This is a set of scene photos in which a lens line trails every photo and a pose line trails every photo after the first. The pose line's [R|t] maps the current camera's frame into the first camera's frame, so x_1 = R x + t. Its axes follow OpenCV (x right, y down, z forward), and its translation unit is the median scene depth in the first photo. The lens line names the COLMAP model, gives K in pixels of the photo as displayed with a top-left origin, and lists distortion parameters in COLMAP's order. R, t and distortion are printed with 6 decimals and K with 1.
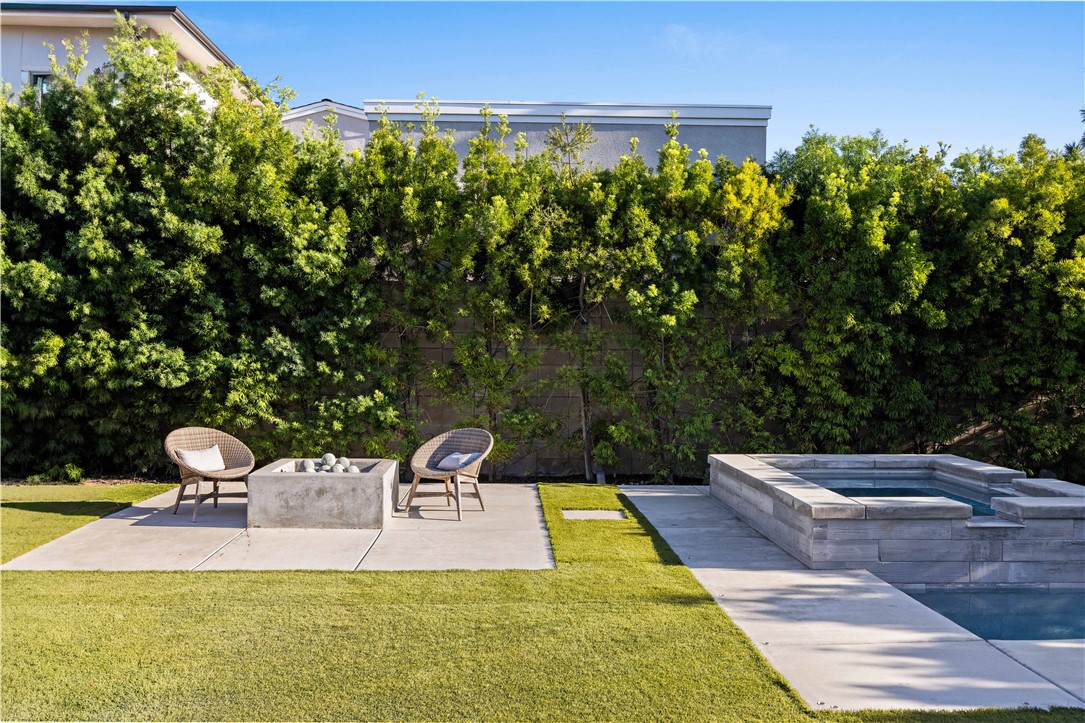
lens RADIAL K [[861.3, 0, 543.2], [0, 861.3, 354.9], [0, 0, 1]] dist [-0.005925, 0.002146]
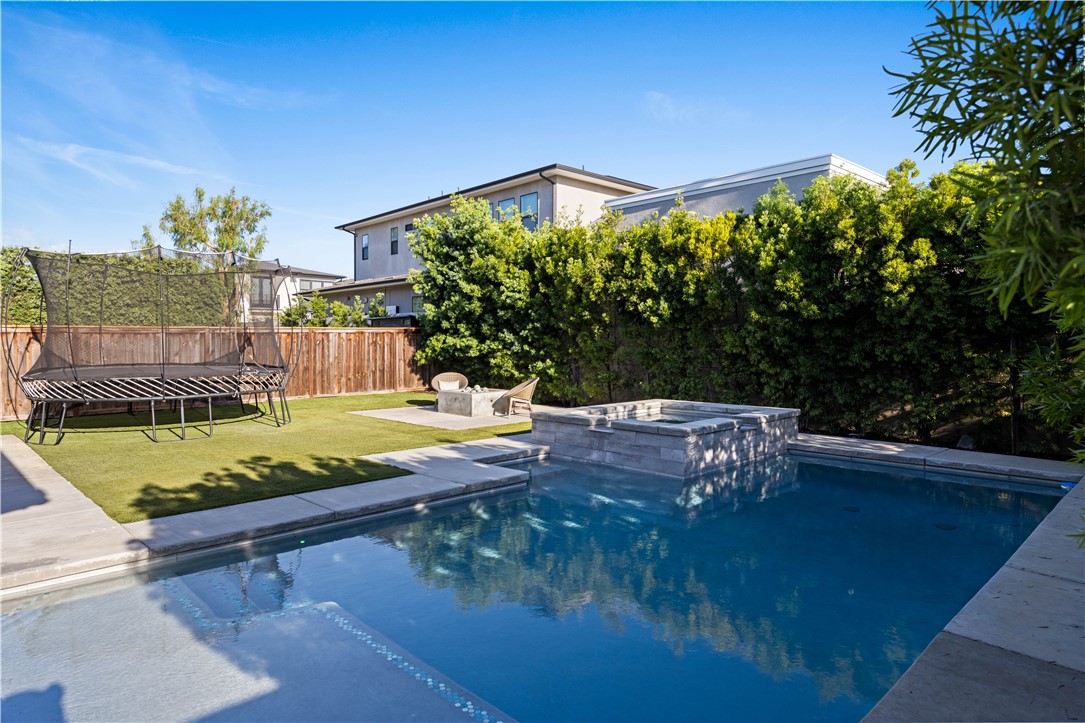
lens RADIAL K [[654.6, 0, 544.1], [0, 654.6, 351.2], [0, 0, 1]] dist [-0.017132, 0.001506]
pose [[0.669861, 0.002777, -0.742482, 0.942768], [0.007610, 0.999915, 0.010606, 0.006770], [0.742448, -0.012755, 0.669783, -0.021431]]
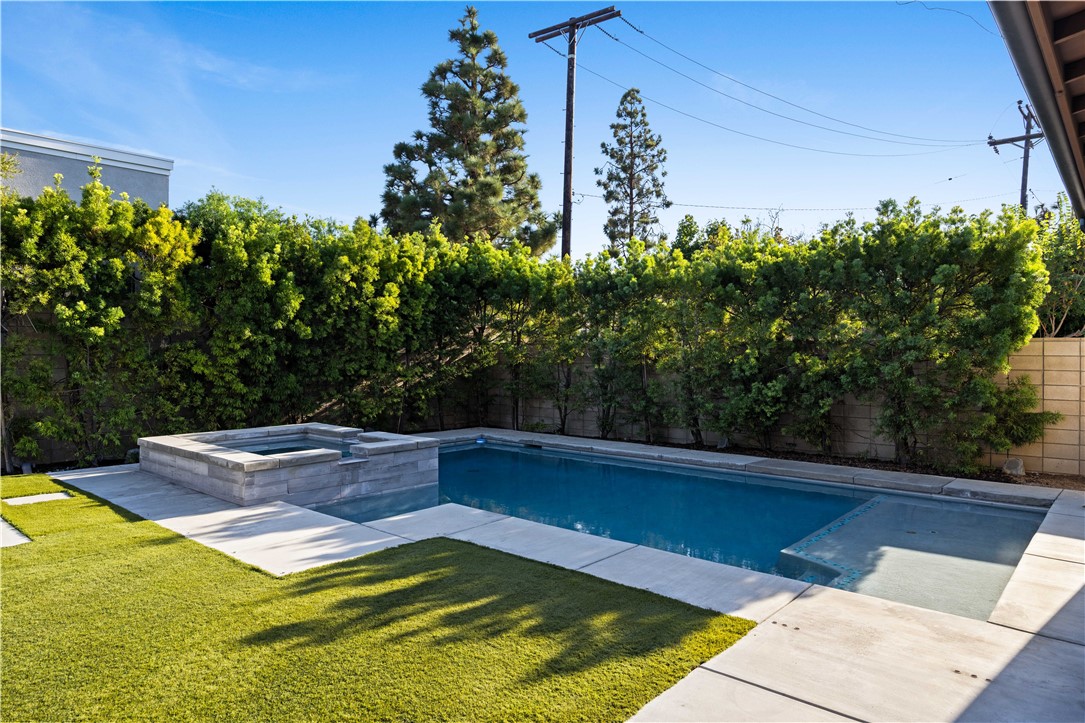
lens RADIAL K [[679.9, 0, 550.6], [0, 679.9, 354.7], [0, 0, 1]] dist [-0.020910, 0.004530]
pose [[0.683703, -0.011721, 0.729666, -0.109364], [0.005506, 0.999925, 0.010904, -0.013705], [-0.729740, -0.003438, 0.683716, -0.113338]]
